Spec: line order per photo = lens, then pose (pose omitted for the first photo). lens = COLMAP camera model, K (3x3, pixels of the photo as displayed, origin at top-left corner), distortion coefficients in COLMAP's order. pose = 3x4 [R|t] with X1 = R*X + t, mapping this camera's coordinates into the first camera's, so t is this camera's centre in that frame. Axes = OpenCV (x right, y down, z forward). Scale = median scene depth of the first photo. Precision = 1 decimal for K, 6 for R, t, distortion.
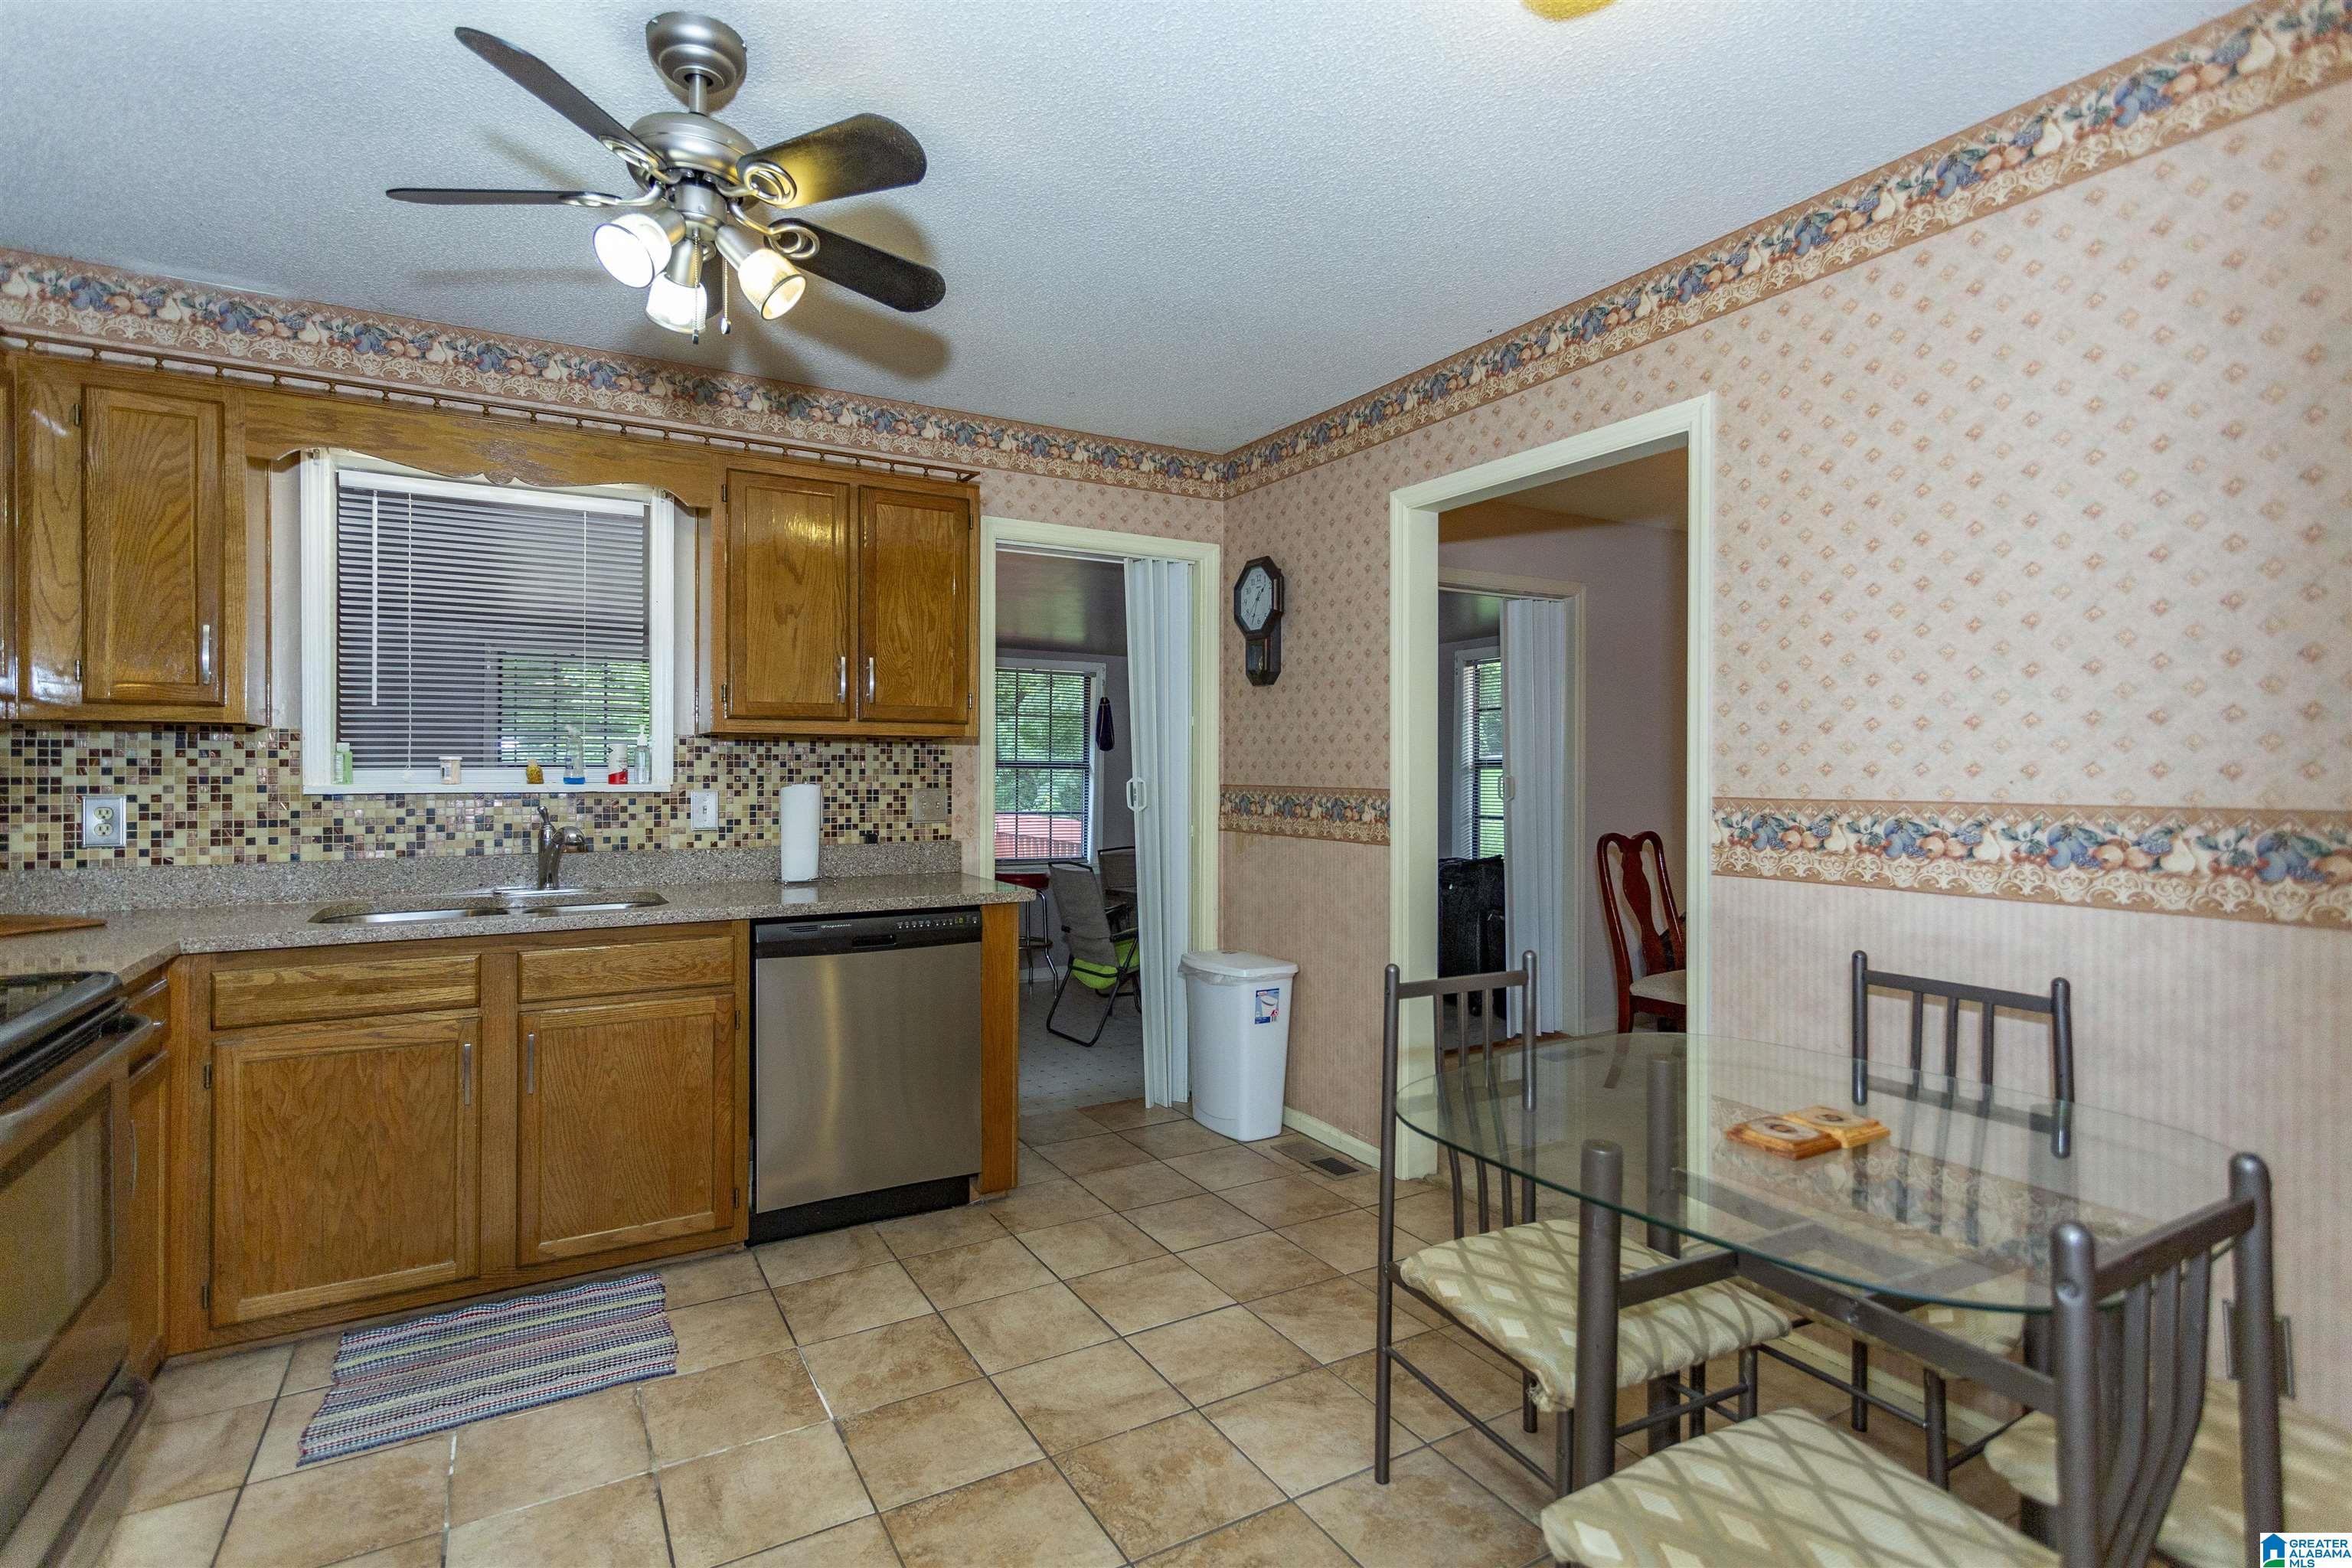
lens RADIAL K [[1072.6, 0, 1151.2], [0, 1072.6, 765.7], [0, 0, 1]] dist [0.002161, 0.000286]
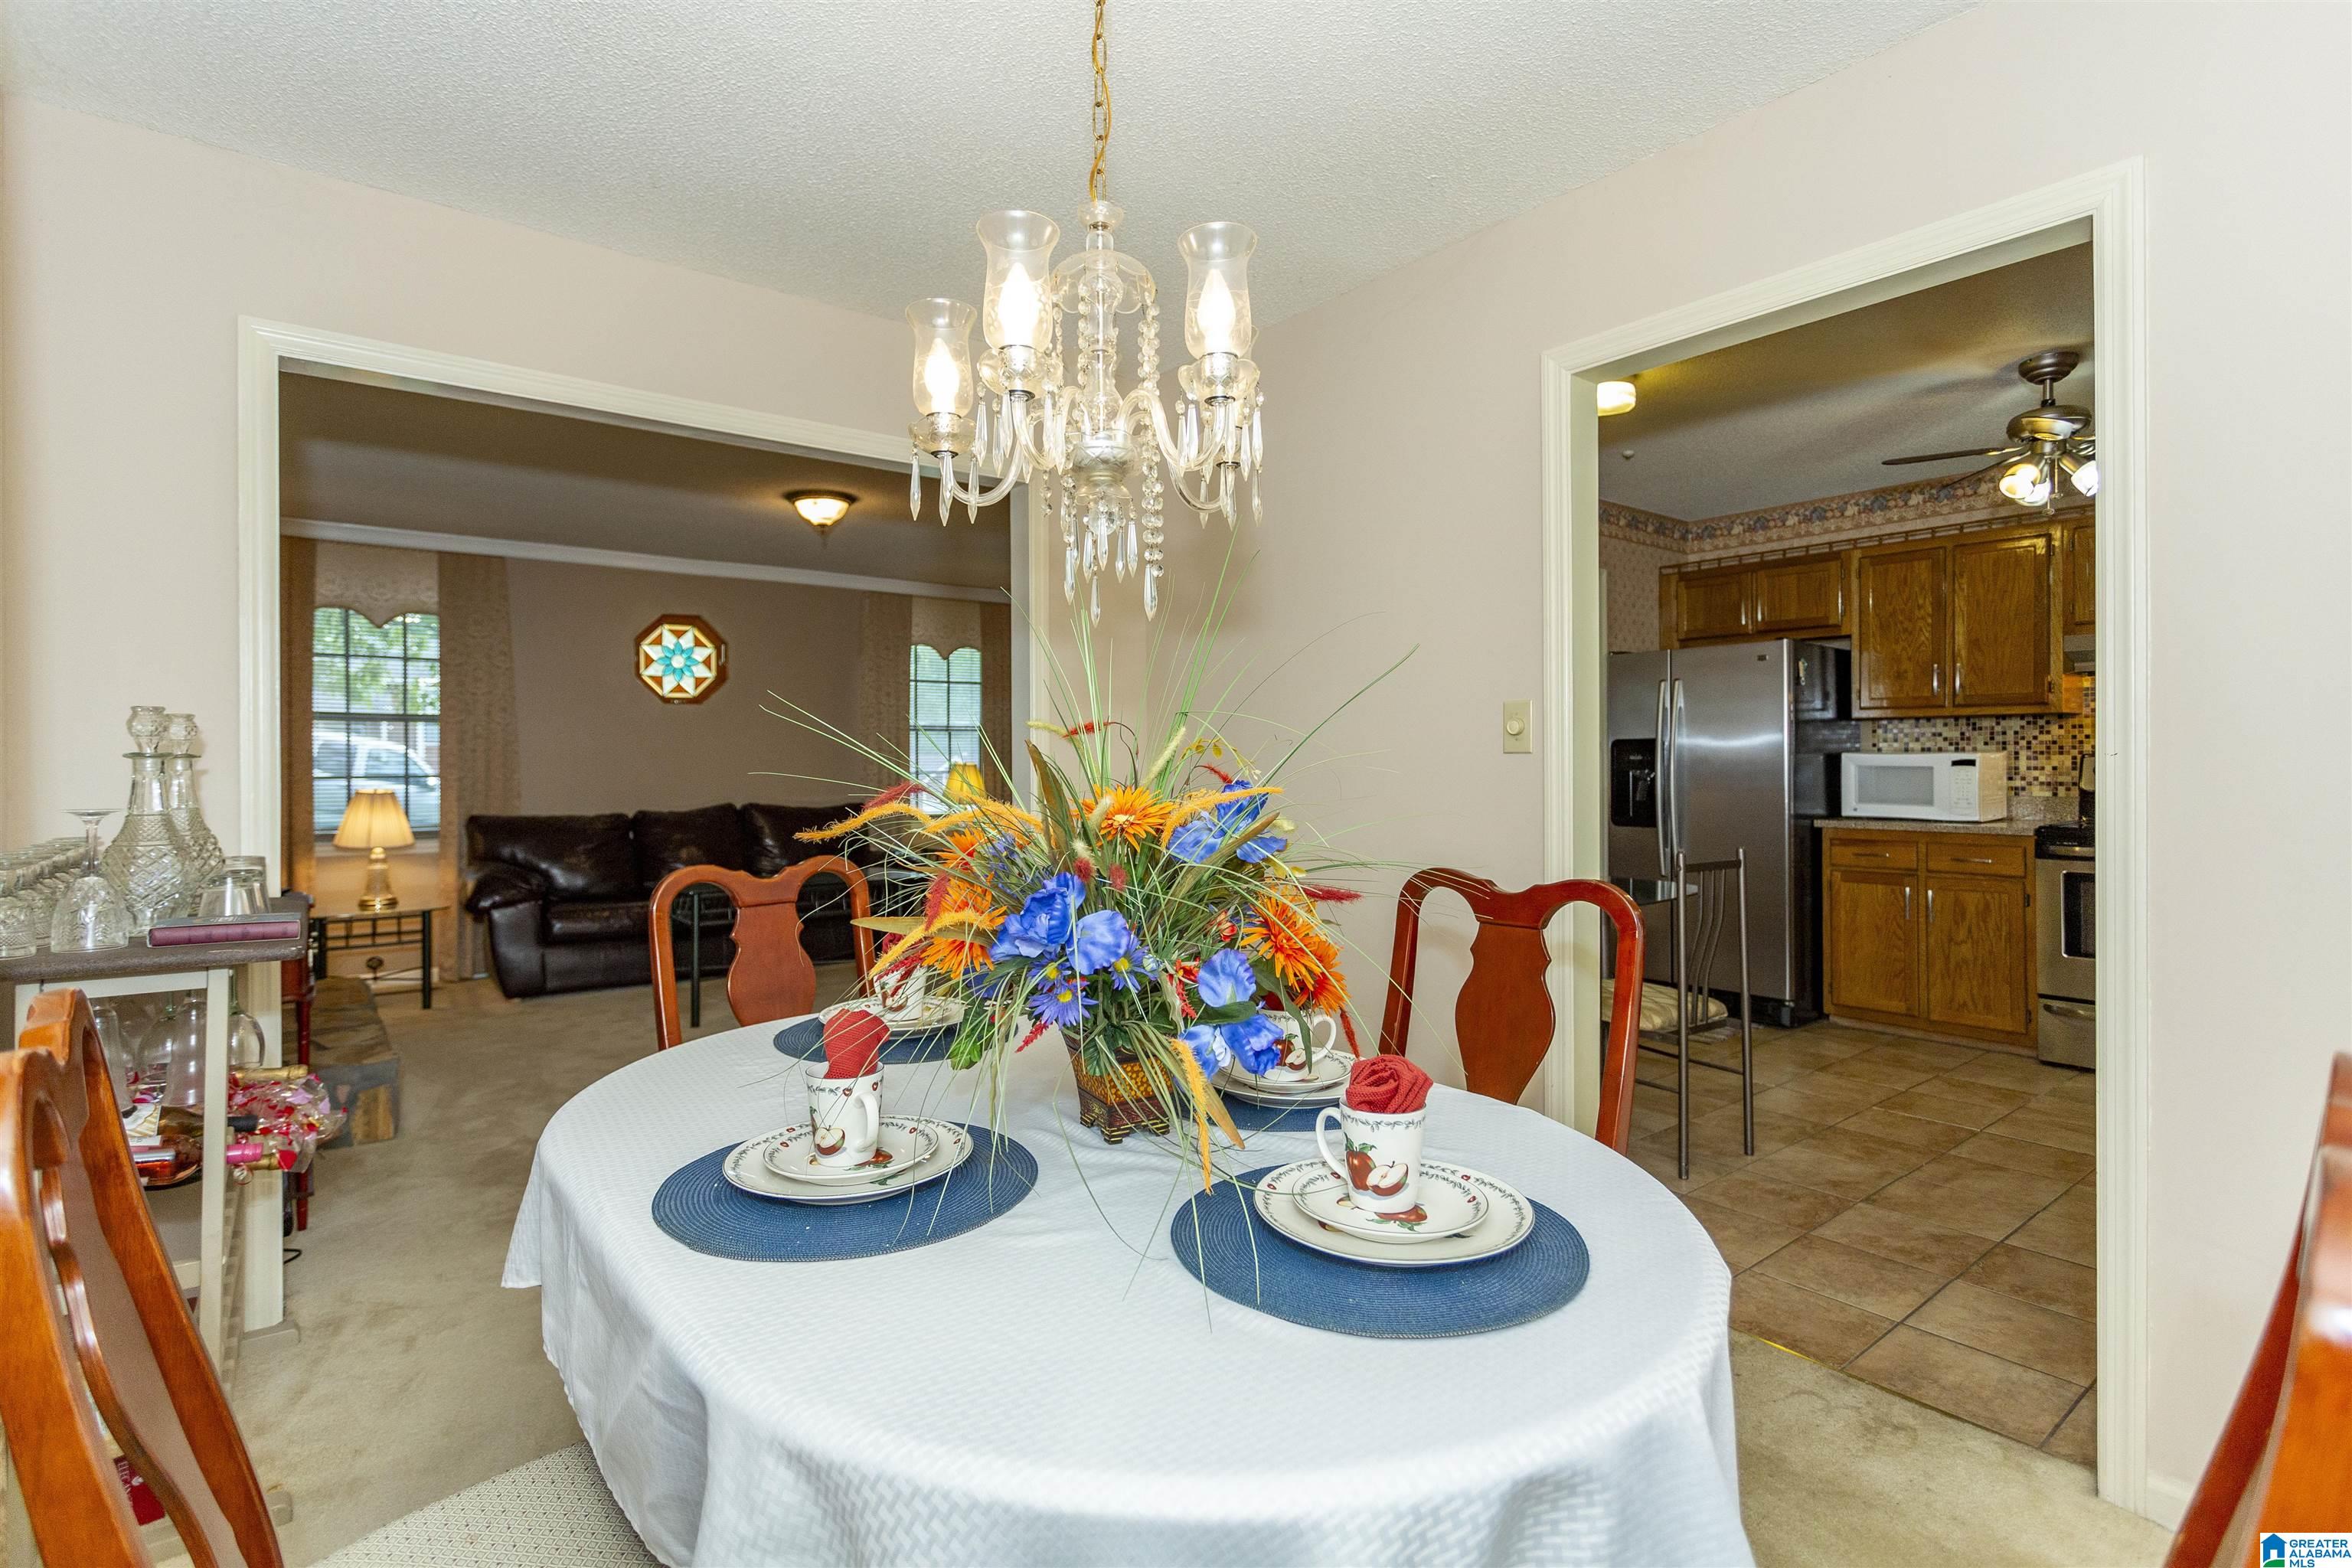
lens RADIAL K [[1117.7, 0, 1155.8], [0, 1117.7, 758.0], [0, 0, 1]] dist [-0.001132, 0.000117]
pose [[-0.986361, 0.003678, -0.164554, 0.911720], [0.003419, 0.999992, 0.001859, 0.020303], [0.164560, 0.001271, -0.986366, 1.648059]]
